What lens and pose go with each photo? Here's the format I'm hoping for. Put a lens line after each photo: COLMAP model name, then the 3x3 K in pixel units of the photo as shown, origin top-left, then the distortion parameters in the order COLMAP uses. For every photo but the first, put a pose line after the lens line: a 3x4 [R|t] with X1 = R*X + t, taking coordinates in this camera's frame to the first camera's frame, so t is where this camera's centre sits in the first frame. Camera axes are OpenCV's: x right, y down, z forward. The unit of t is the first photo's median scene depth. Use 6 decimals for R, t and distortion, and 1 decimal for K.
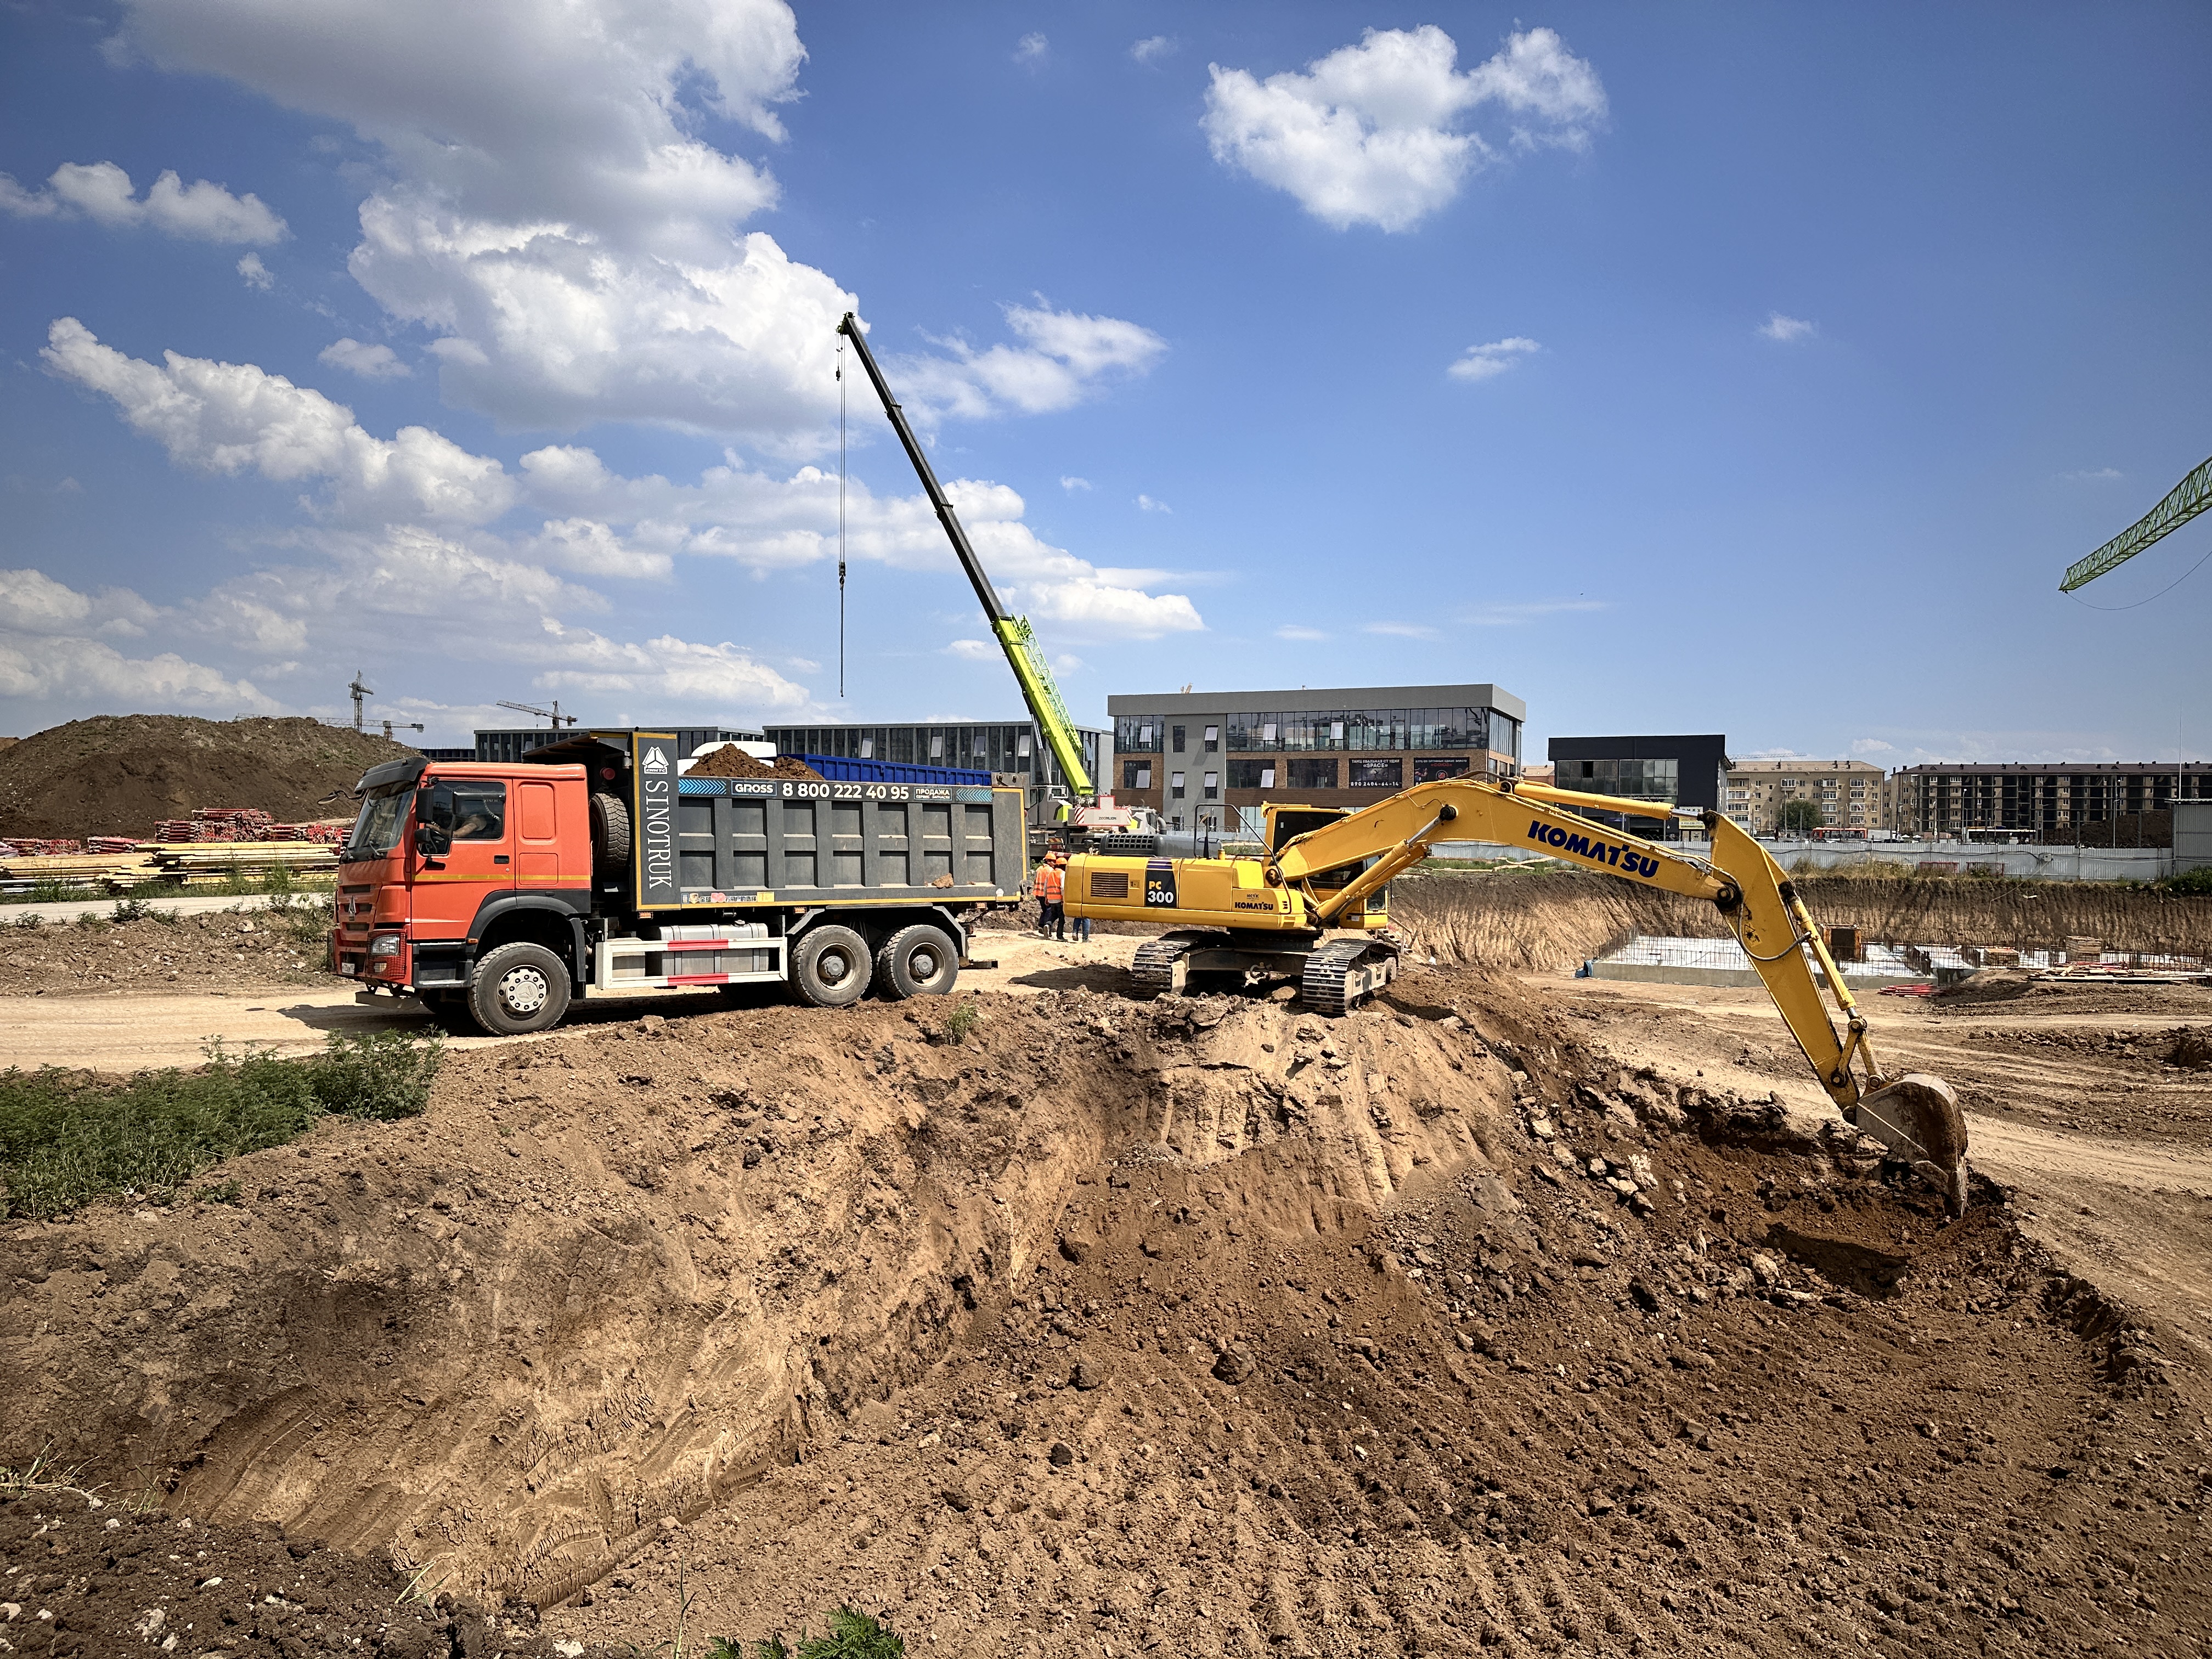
lens RADIAL K [[1541.4, 0, 1107.9], [0, 1541.4, 842.5], [0, 0, 1]] dist [0.065082, -0.073275]
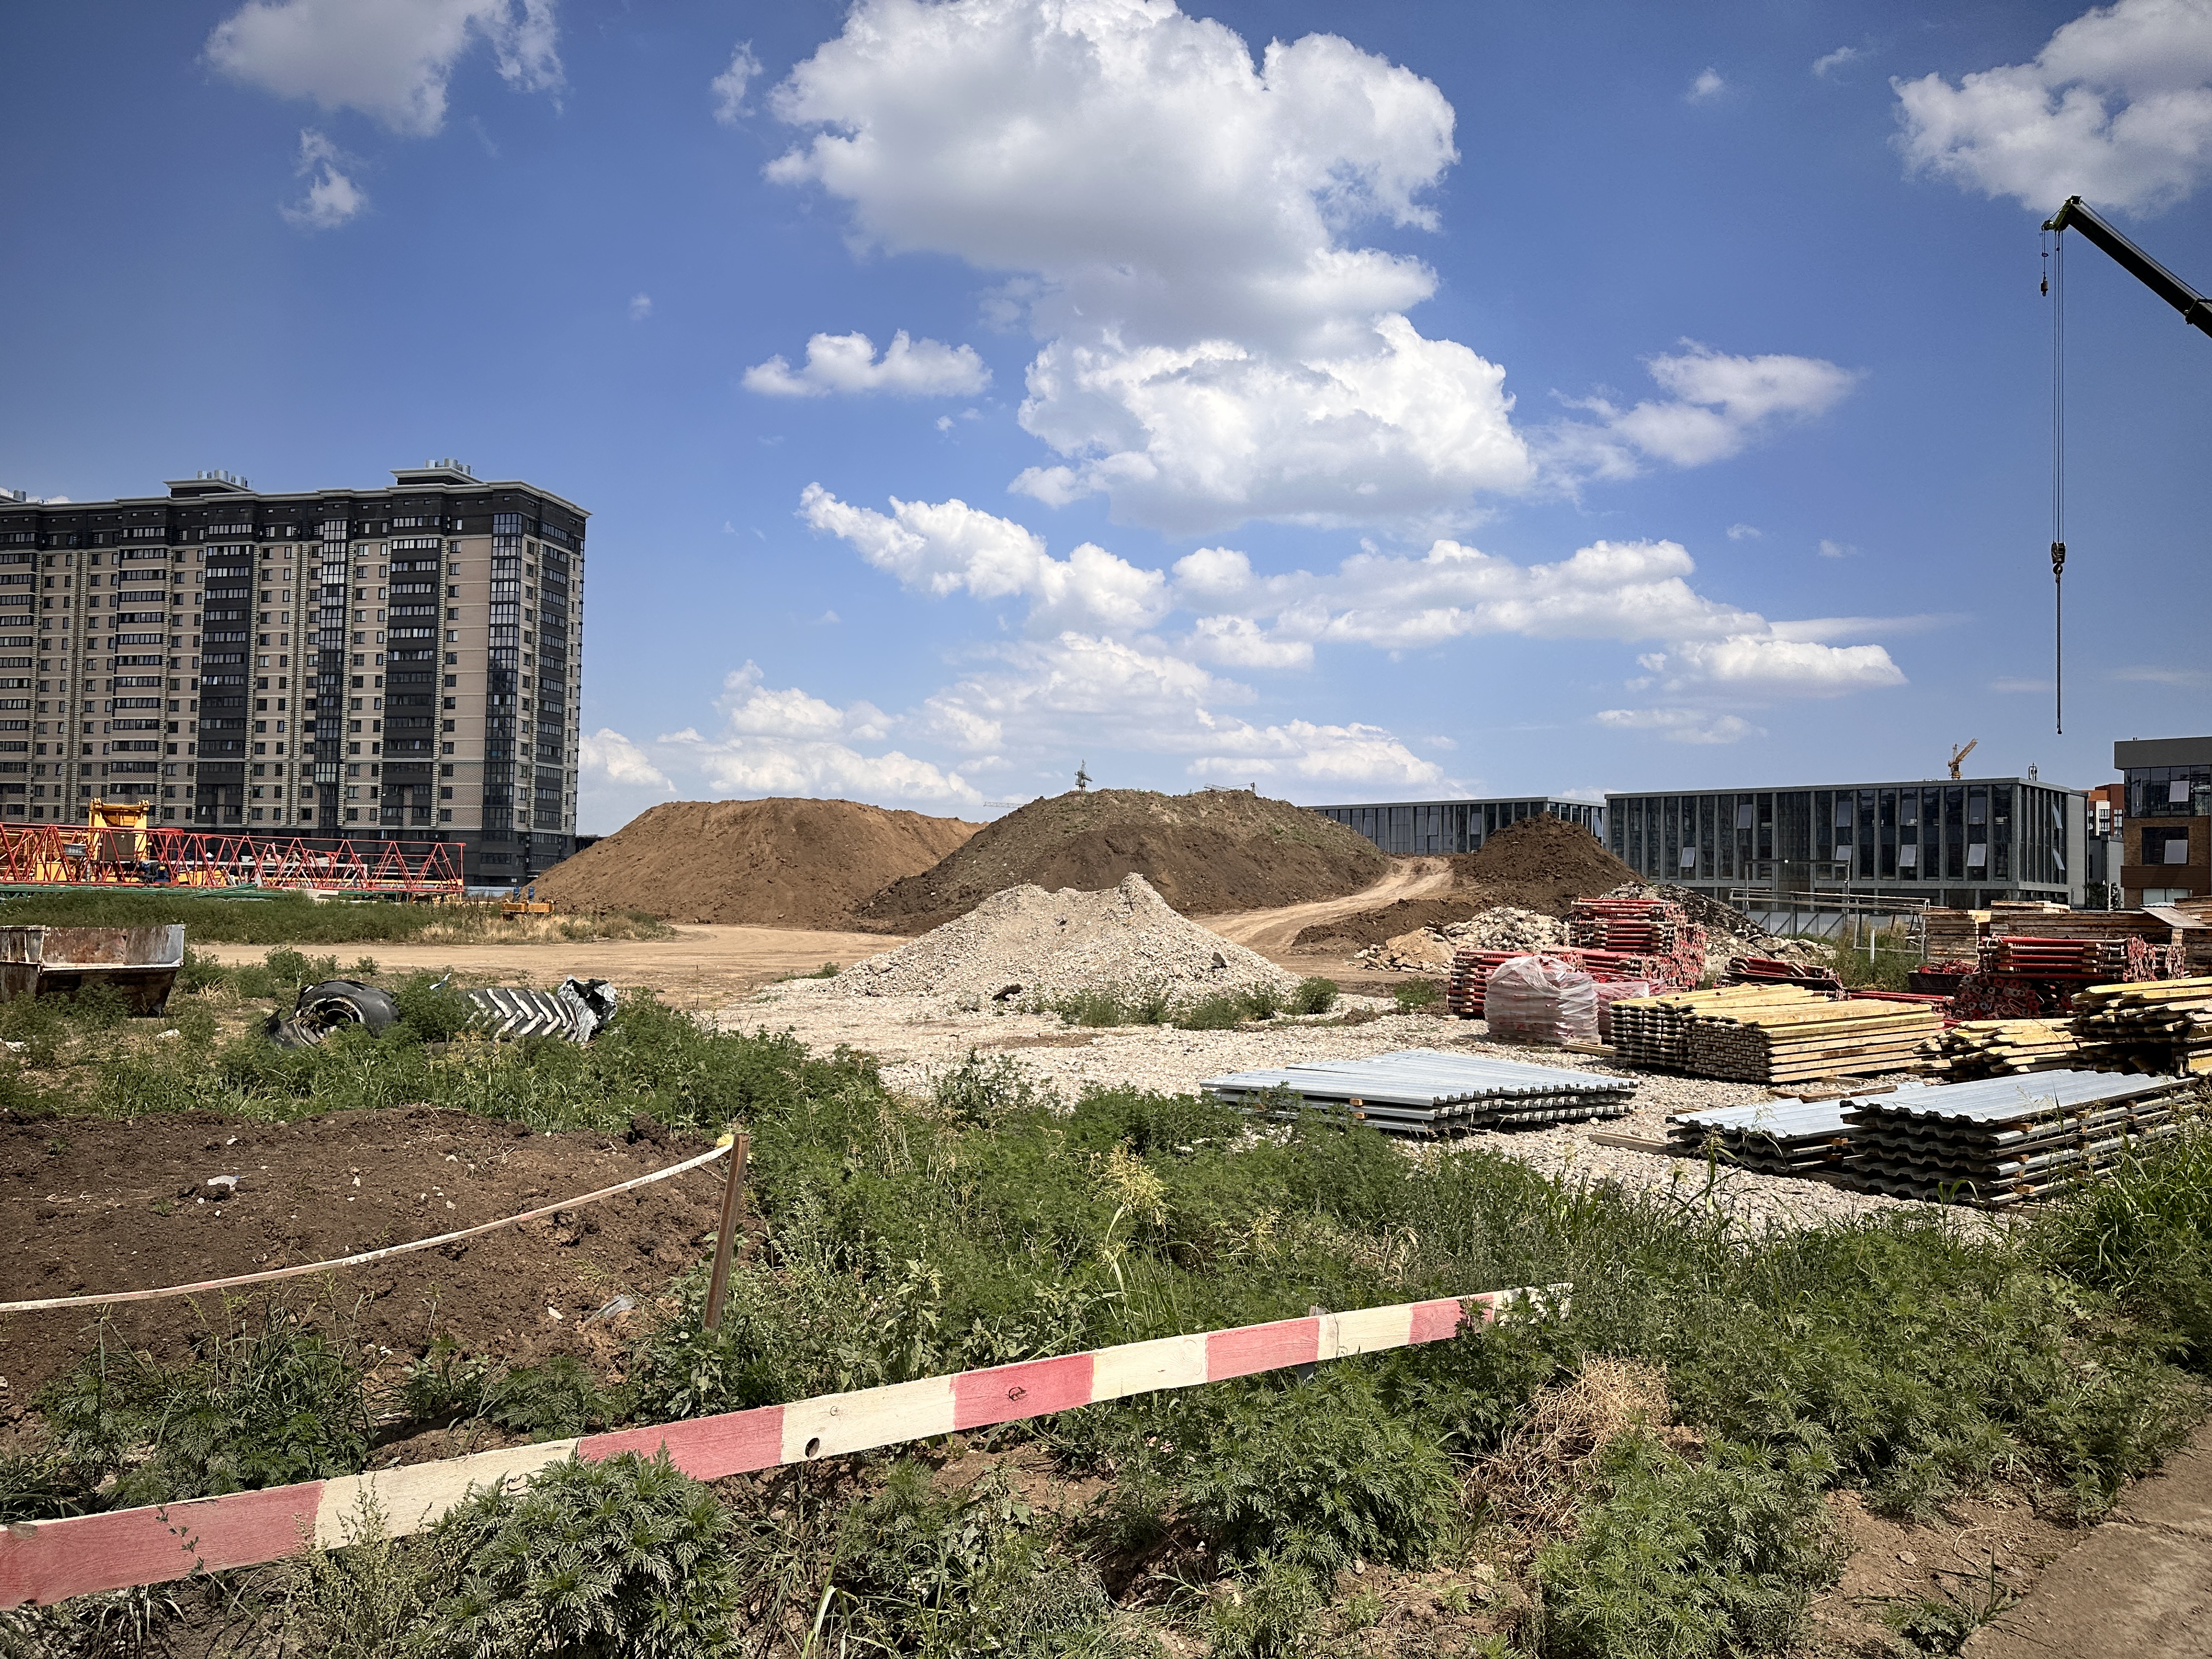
lens RADIAL K [[1541.4, 0, 1102.5], [0, 1541.4, 836.7], [0, 0, 1]] dist [0.065082, -0.073275]
pose [[0.918740, -0.010755, -0.394717, -0.216239], [-0.010668, 0.998588, -0.052040, -0.004953], [0.394720, 0.052022, 0.917328, 0.142329]]
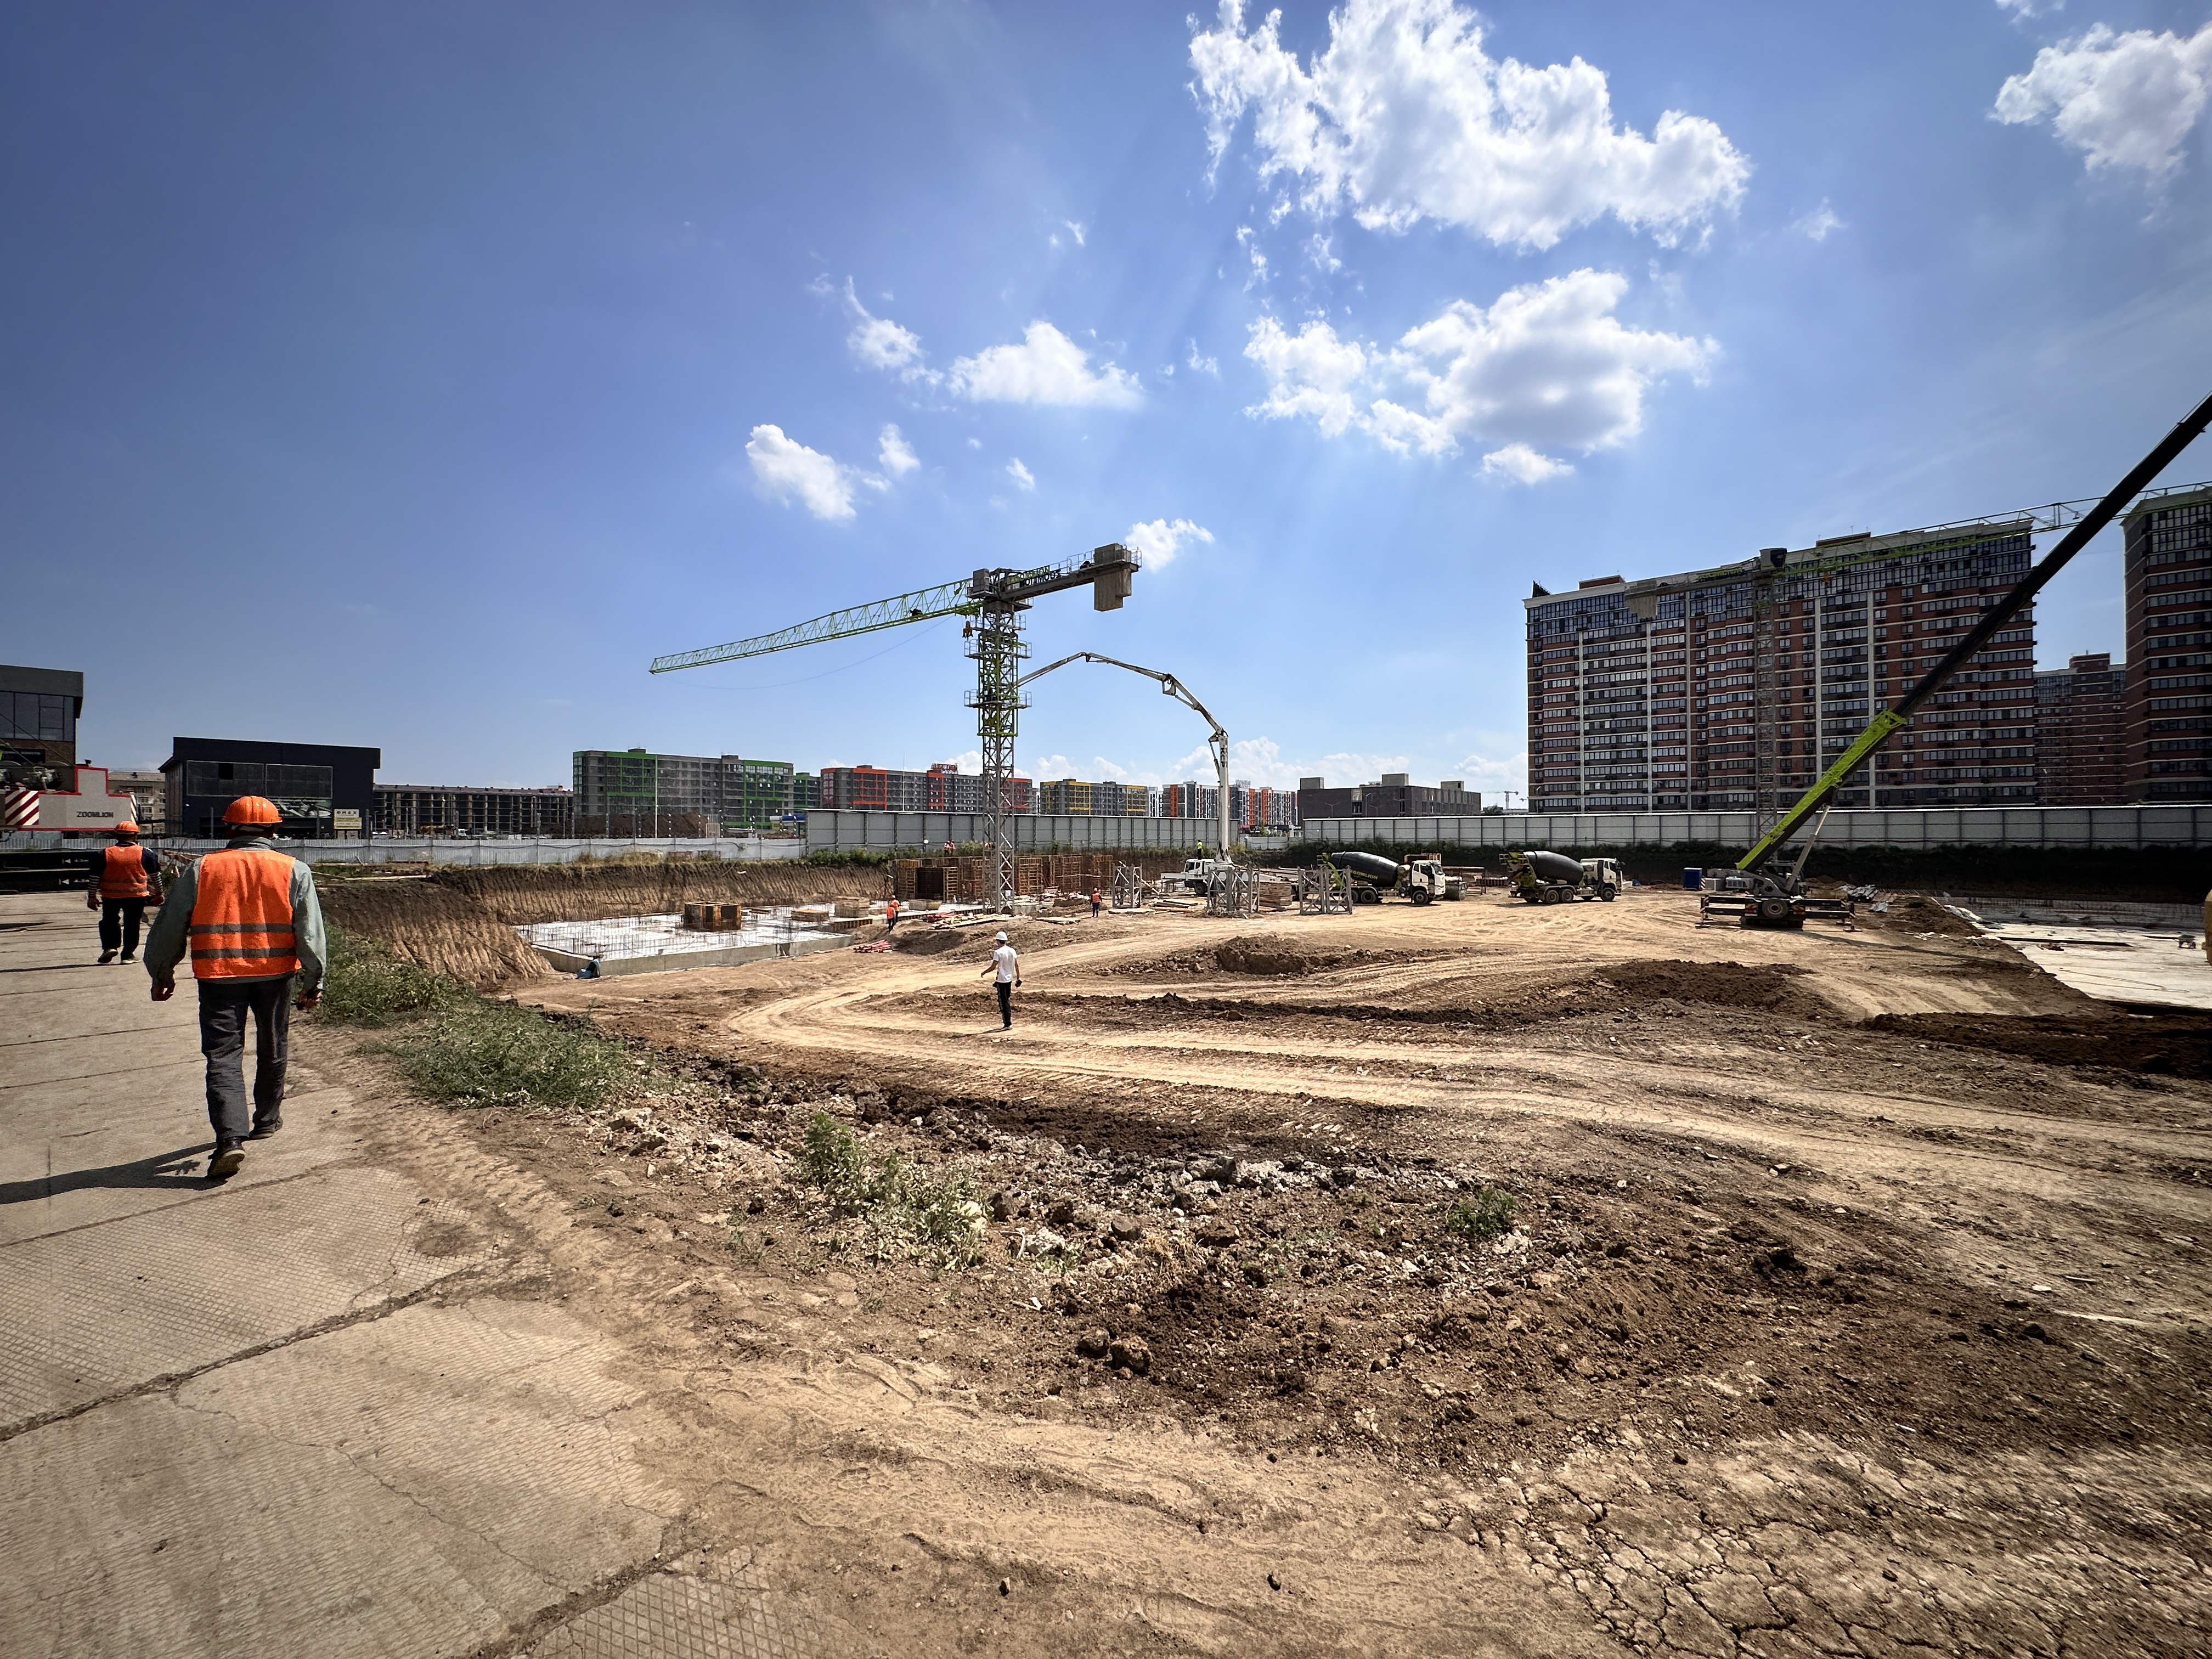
lens RADIAL K [[881.7, 0, 1110.5], [0, 881.7, 822.2], [0, 0, 1]] dist [-0.003272, 0.000909]
pose [[0.280865, 0.000197, 0.959747, -0.097218], [0.013293, 0.999903, -0.004095, -0.004279], [-0.959655, 0.013908, 0.280835, 0.354999]]
